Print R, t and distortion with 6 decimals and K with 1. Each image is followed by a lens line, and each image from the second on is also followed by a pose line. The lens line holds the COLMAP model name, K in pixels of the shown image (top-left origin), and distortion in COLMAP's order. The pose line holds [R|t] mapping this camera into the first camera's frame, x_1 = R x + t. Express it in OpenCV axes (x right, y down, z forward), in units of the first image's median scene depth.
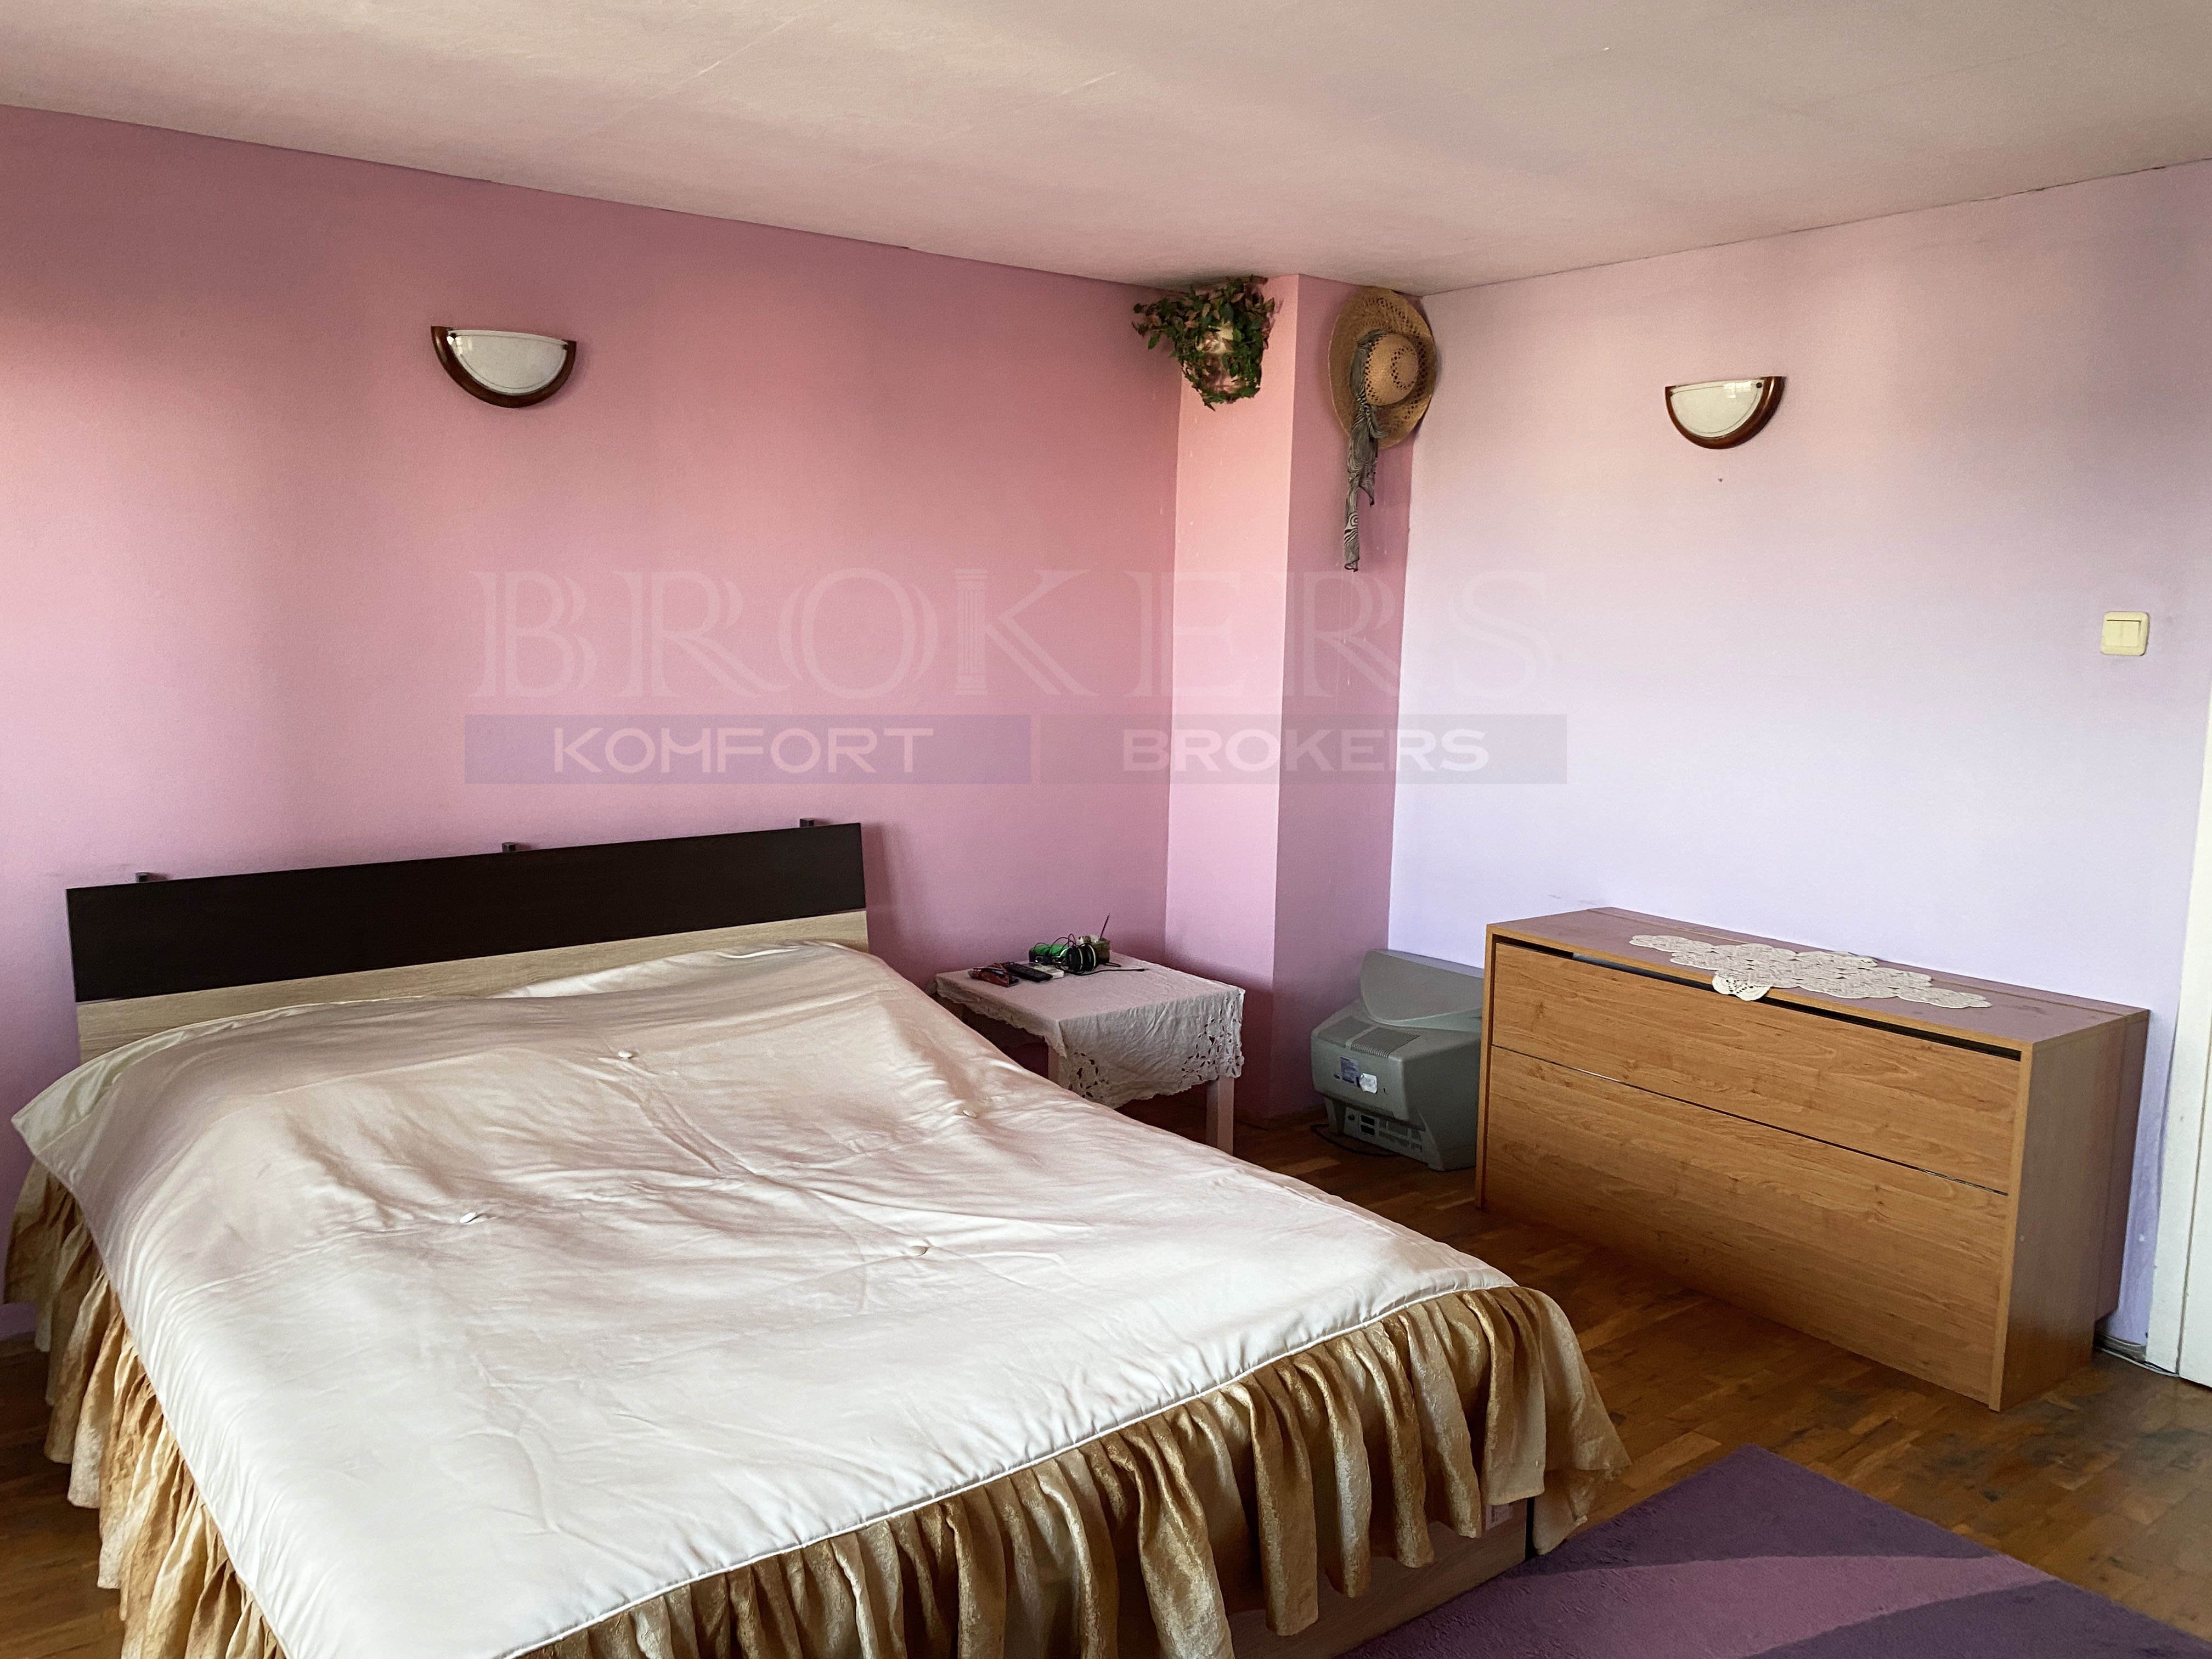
lens RADIAL K [[1689.8, 0, 1087.5], [0, 1689.8, 818.9], [0, 0, 1]] dist [0.138535, -0.190188]
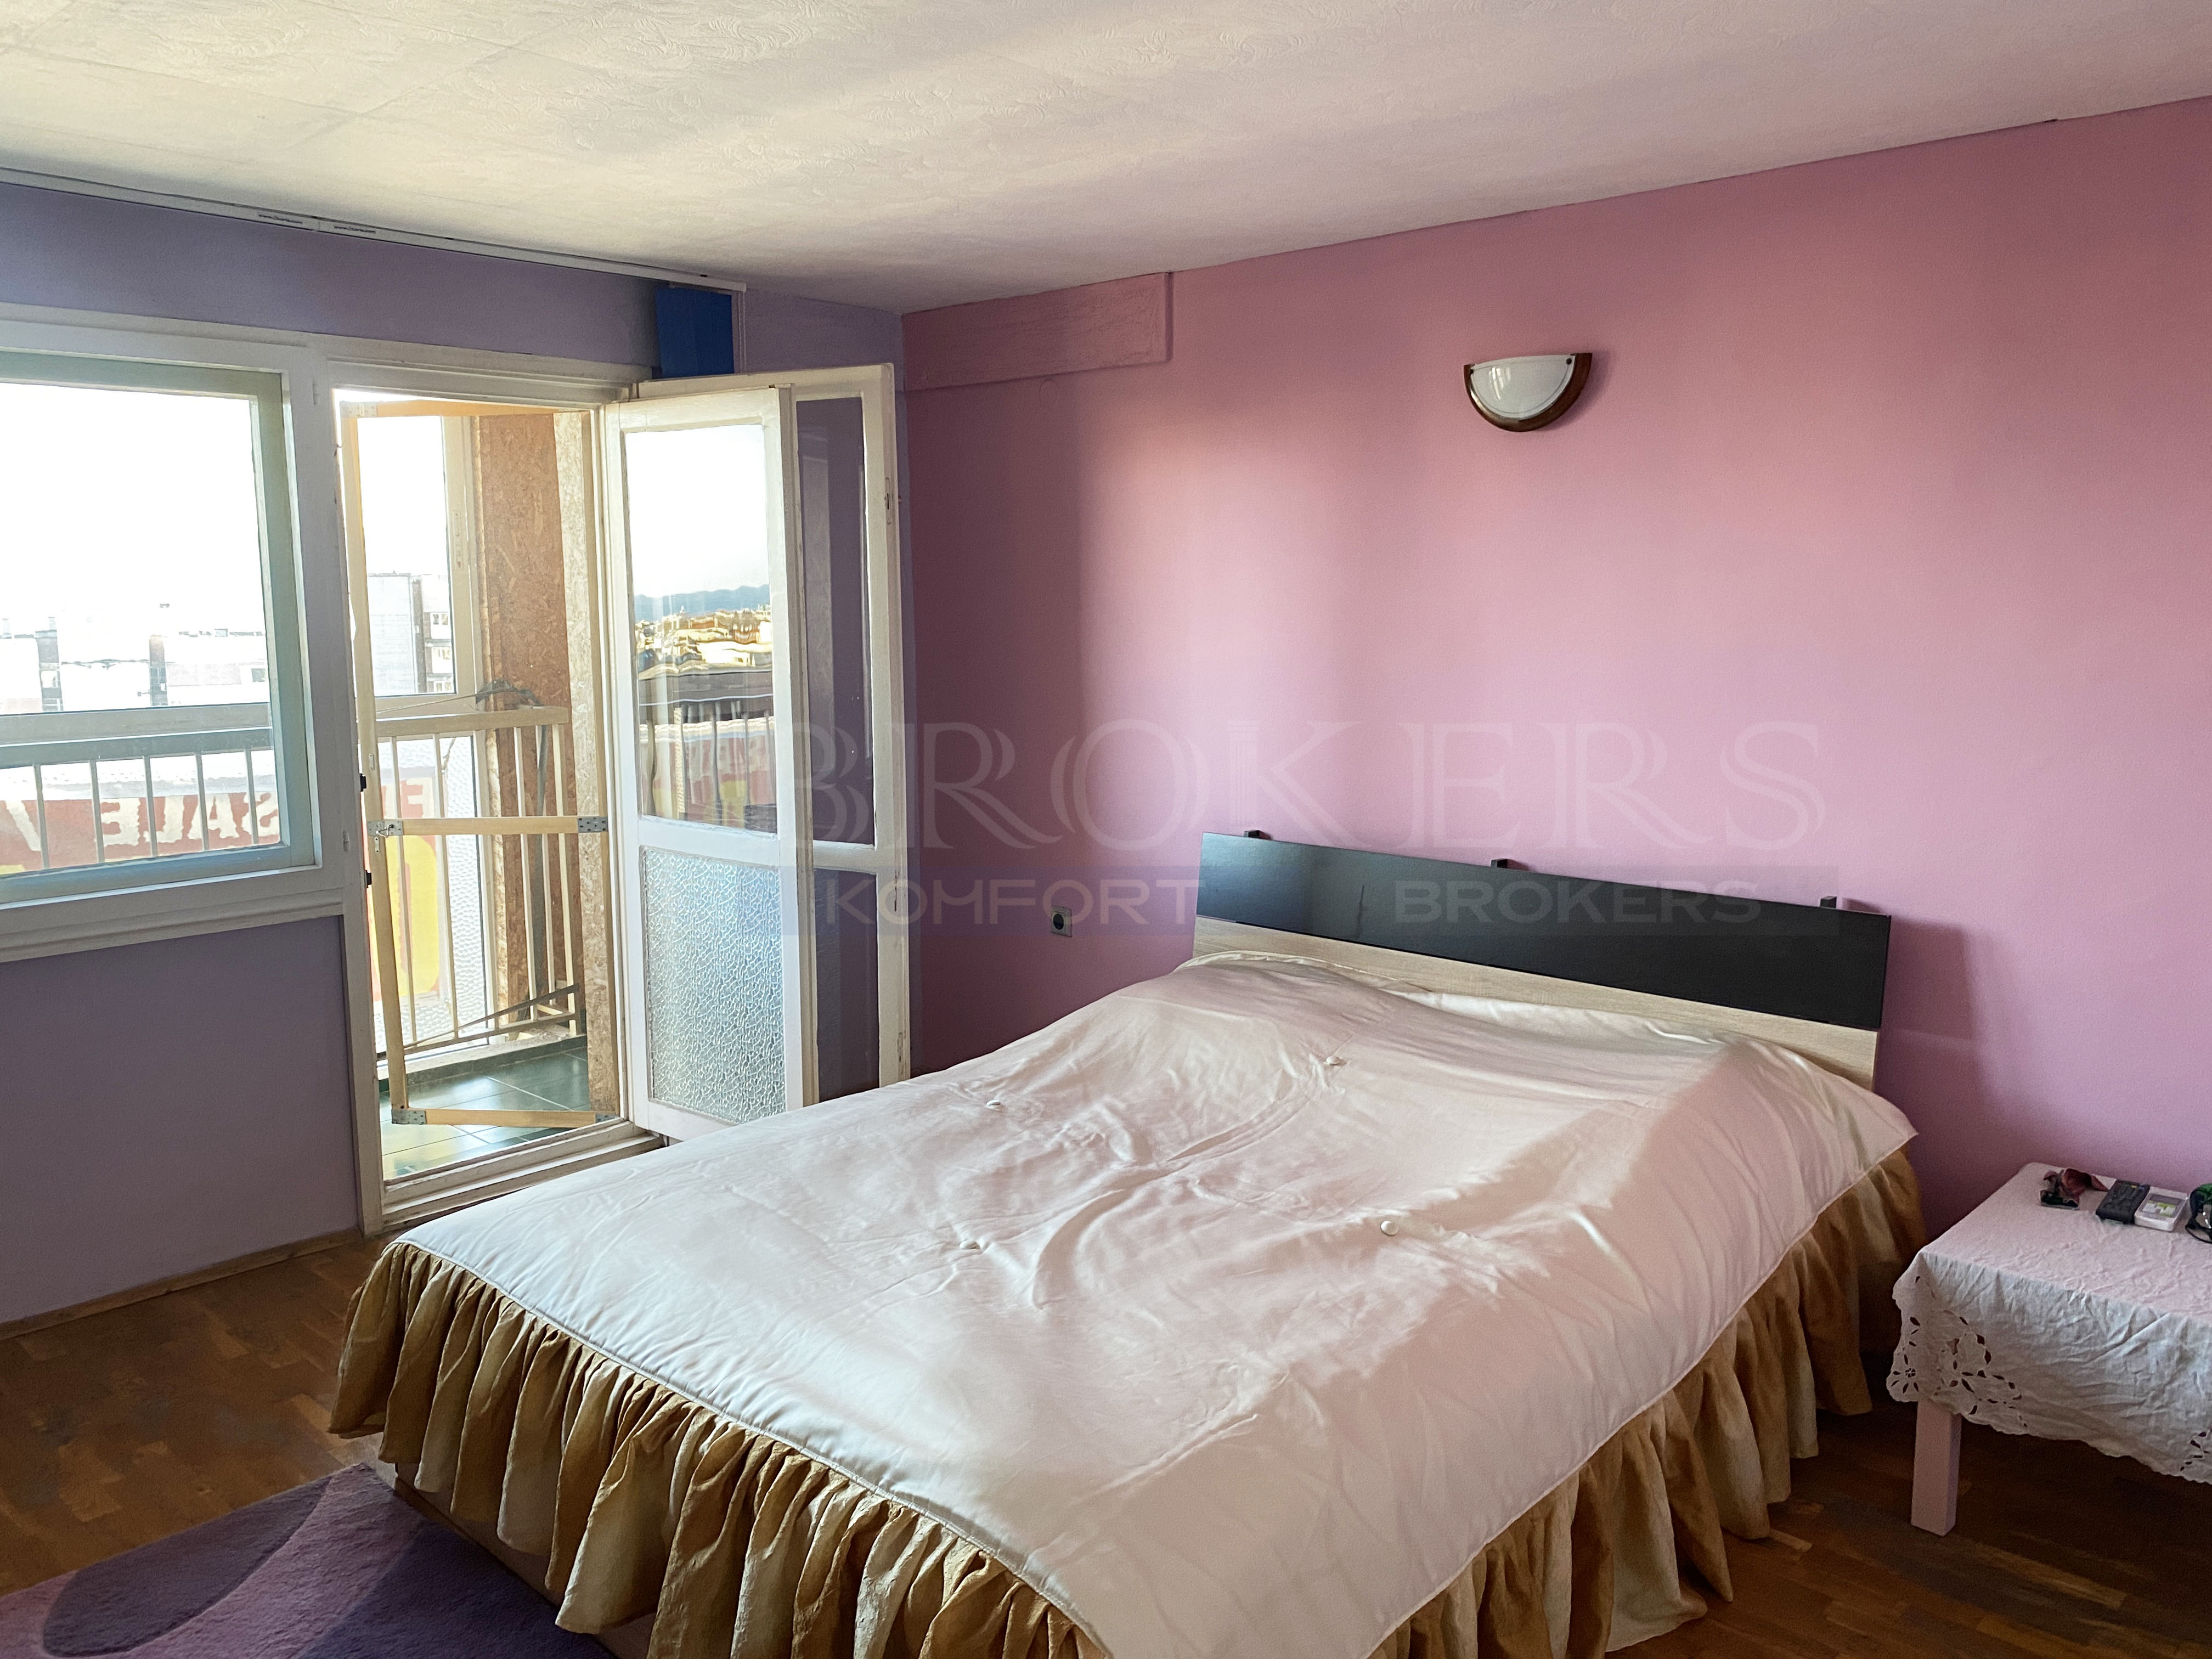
lens RADIAL K [[1689.8, 0, 1087.5], [0, 1689.8, 818.9], [0, 0, 1]] dist [0.138535, -0.190188]
pose [[0.151558, 0.124440, -0.980584, 0.800988], [-0.119260, 0.987099, 0.106834, -0.114628], [0.981227, 0.100753, 0.164444, 0.757826]]
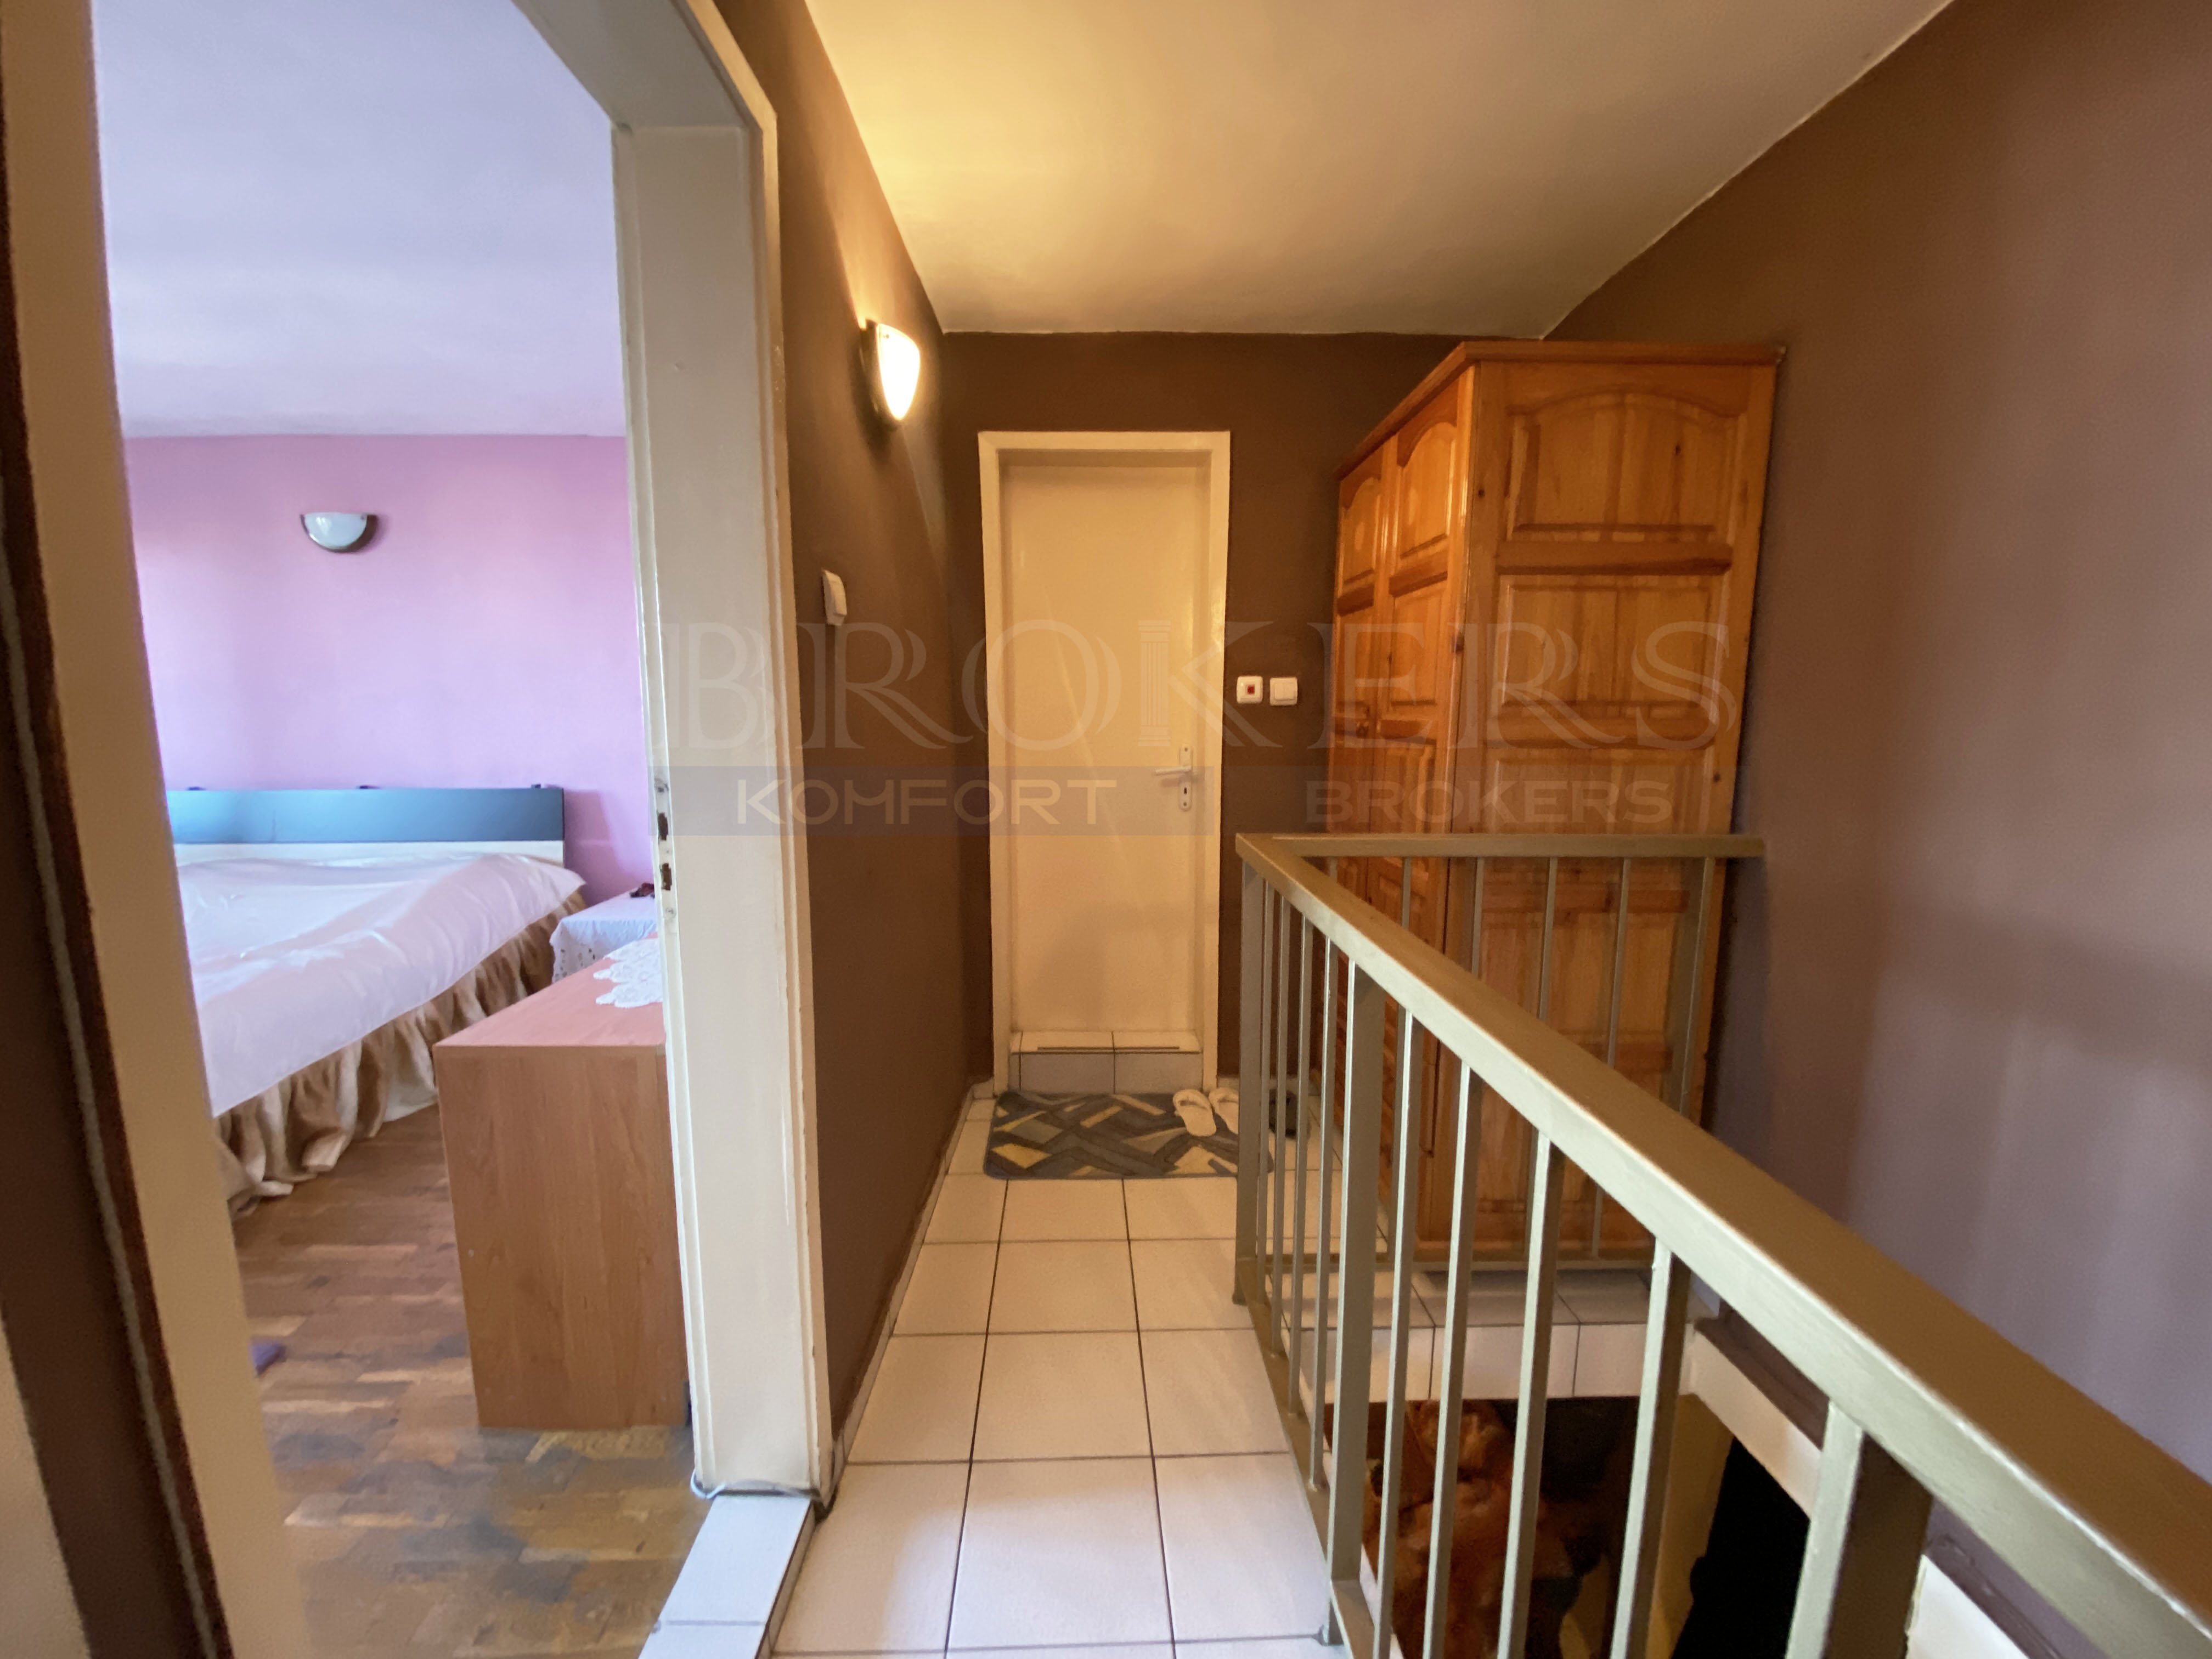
lens RADIAL K [[935.8, 0, 1109.1], [0, 935.8, 813.6], [0, 0, 1]] dist [0.000625, -0.000095]
pose [[0.805285, 0.063826, -0.589442, 1.203360], [-0.063391, 0.997759, 0.021435, -0.038574], [0.589489, 0.020104, 0.807526, 0.836881]]
